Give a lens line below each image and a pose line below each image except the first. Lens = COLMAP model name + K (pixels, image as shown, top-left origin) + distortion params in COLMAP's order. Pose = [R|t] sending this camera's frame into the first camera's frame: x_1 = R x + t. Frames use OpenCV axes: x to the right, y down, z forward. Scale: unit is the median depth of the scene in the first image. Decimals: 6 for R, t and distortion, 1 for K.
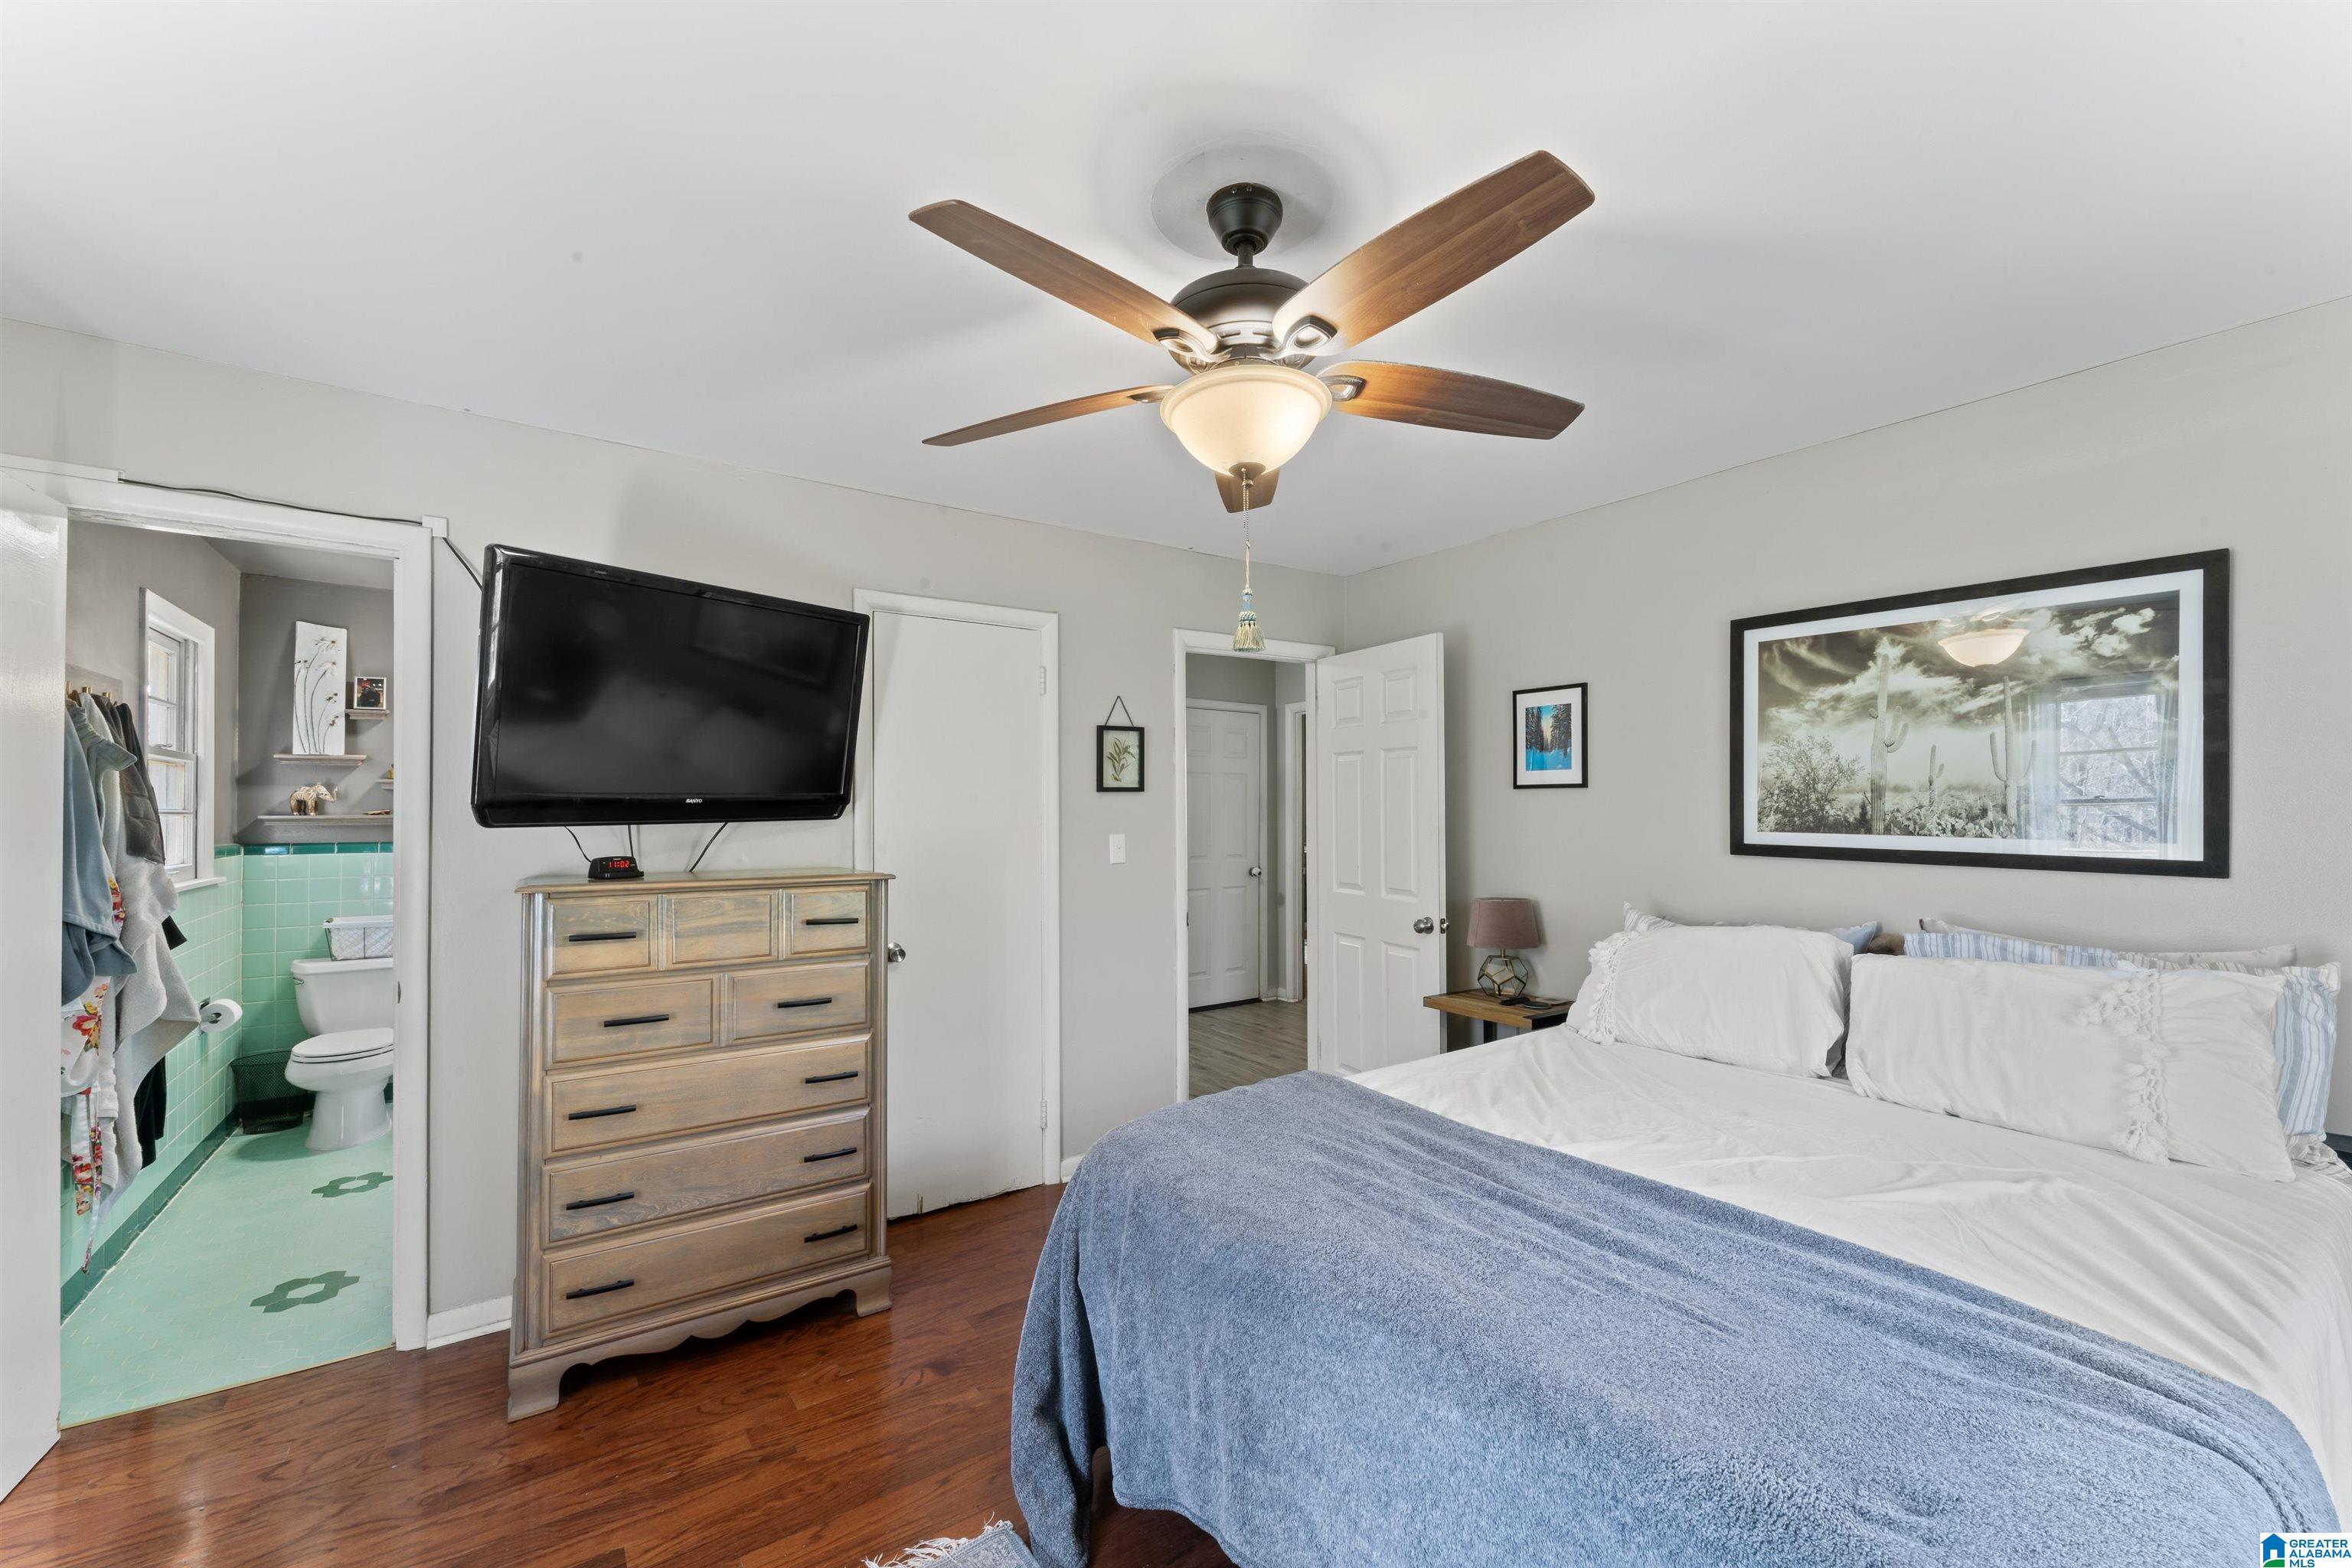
lens RADIAL K [[941.1, 0, 1178.4], [0, 941.1, 797.9], [0, 0, 1]] dist [0.000367, -0.000007]
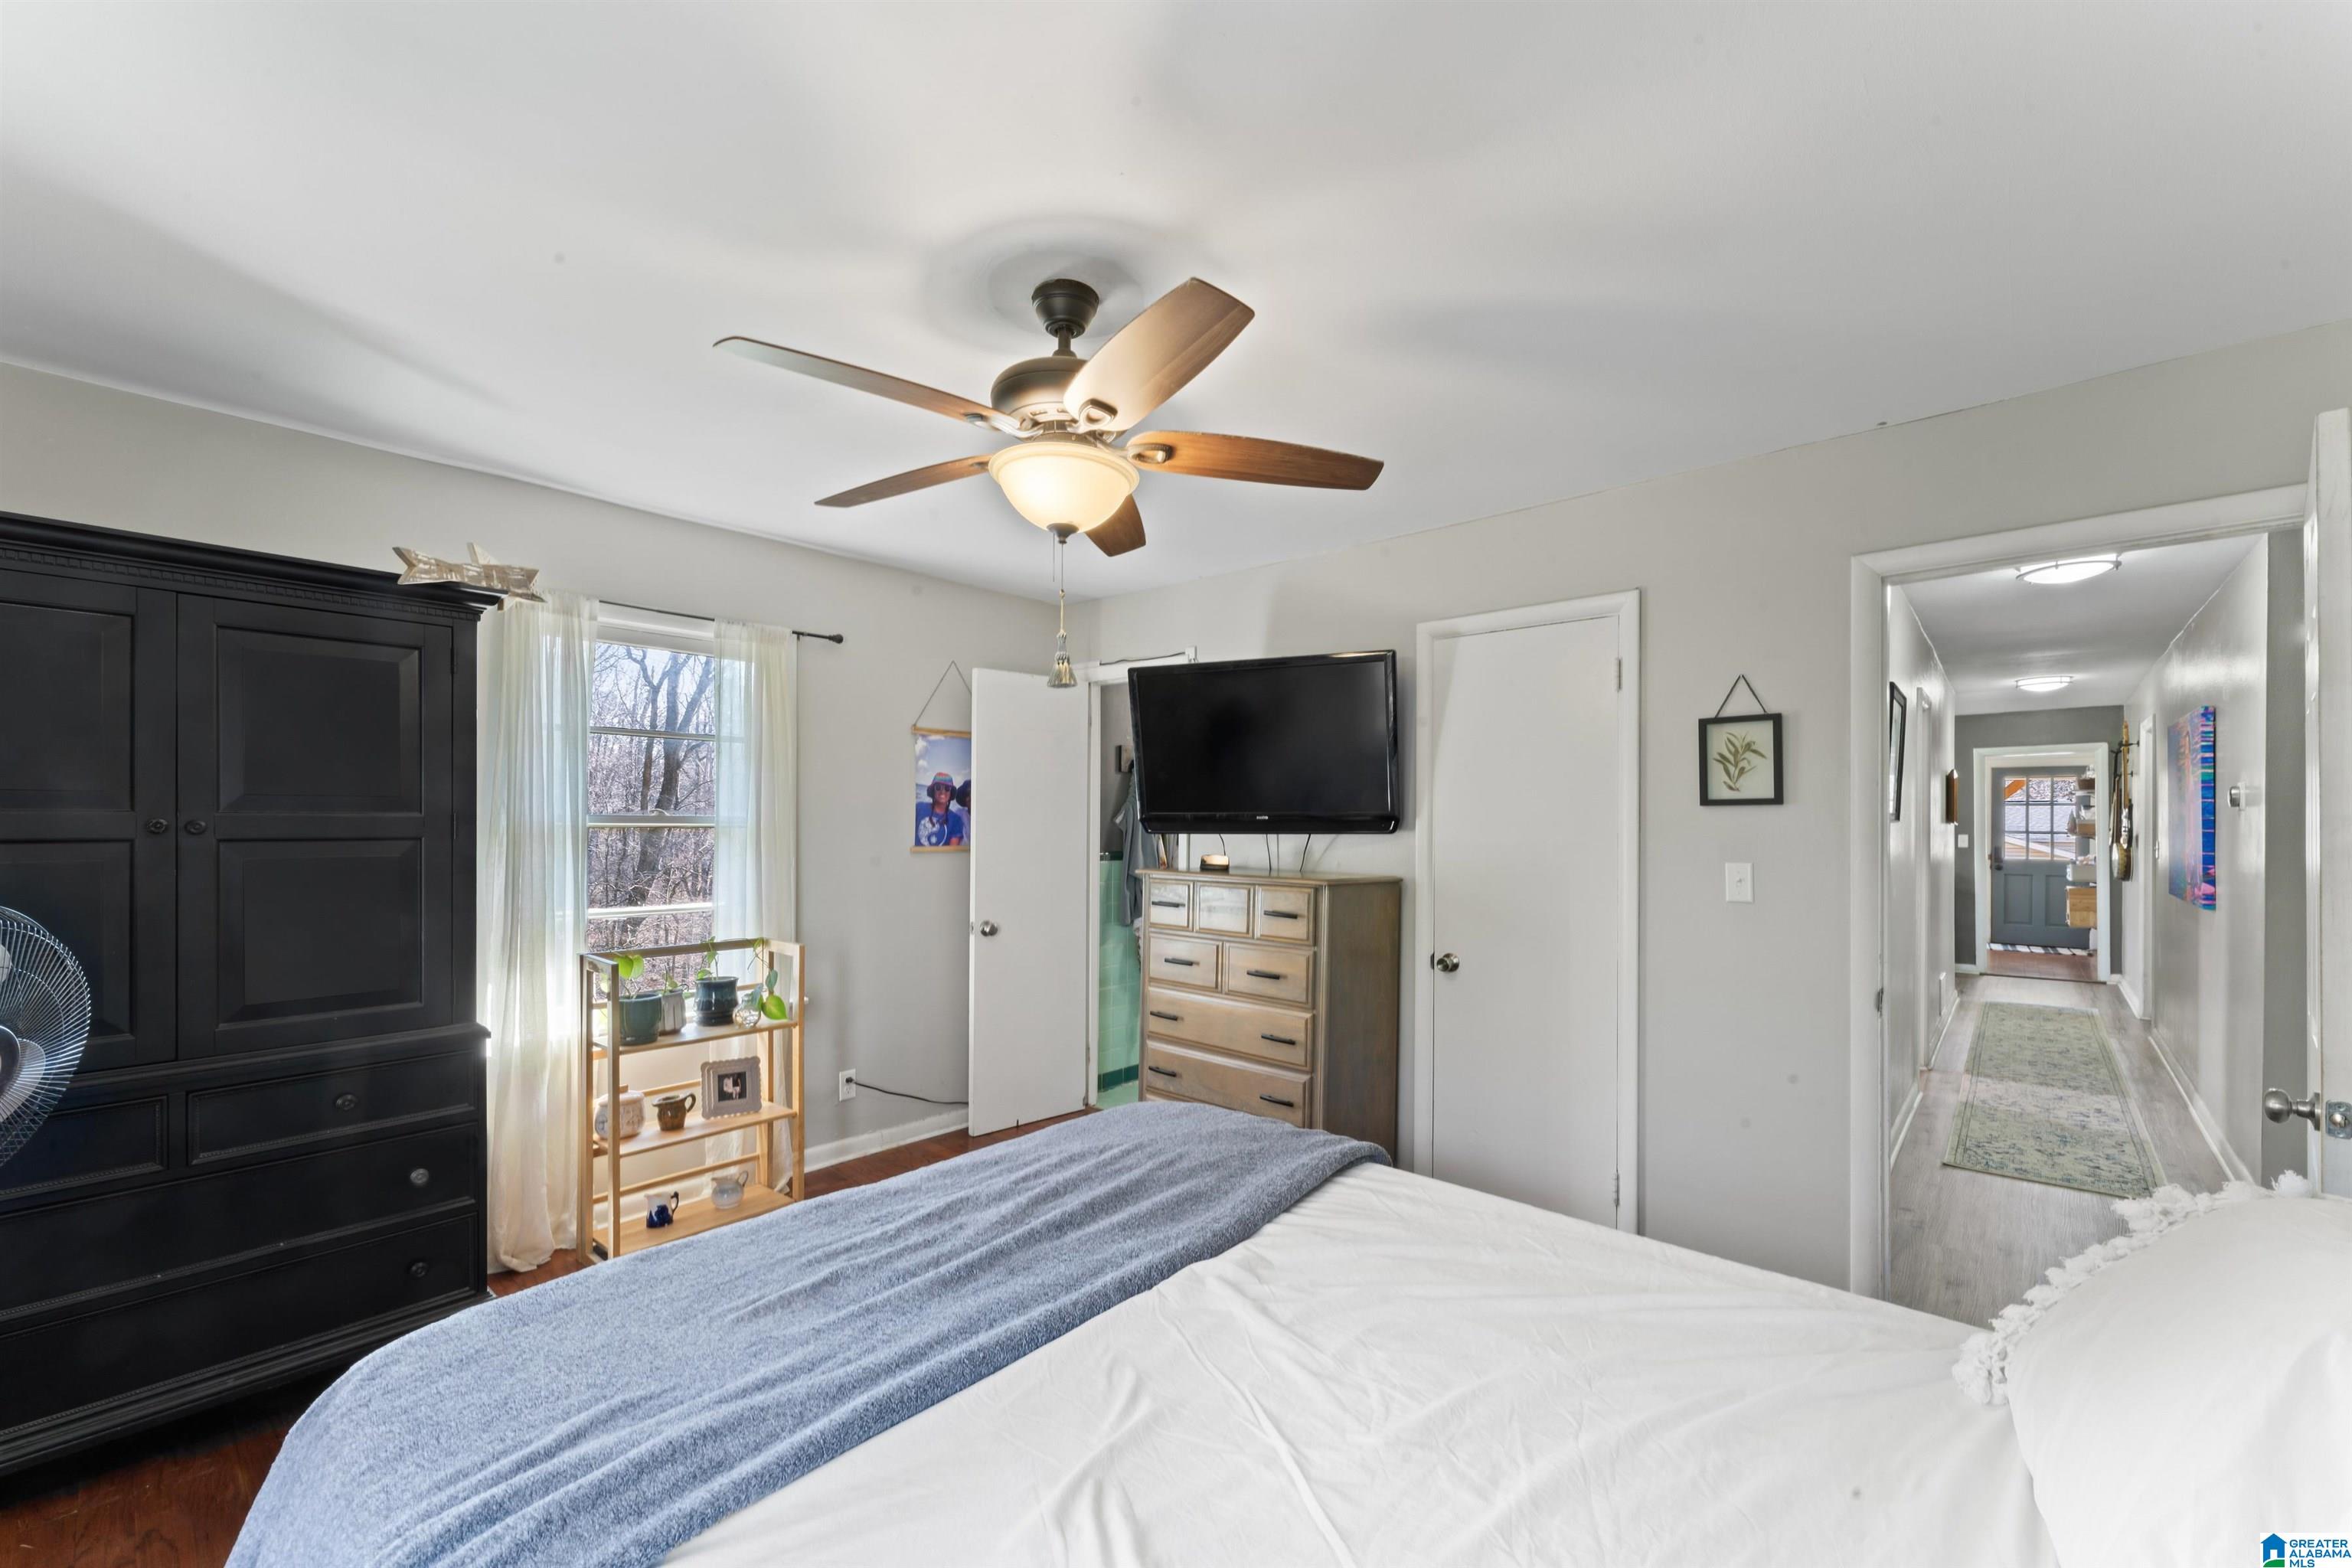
lens RADIAL K [[943.7, 0, 1174.9], [0, 943.7, 814.8], [0, 0, 1]] dist [-0.000831, -0.000085]
pose [[0.223804, -0.002985, -0.974630, 0.566475], [0.002449, 0.999994, -0.002500, 0.001983], [0.974631, -0.001827, 0.223810, 0.406727]]
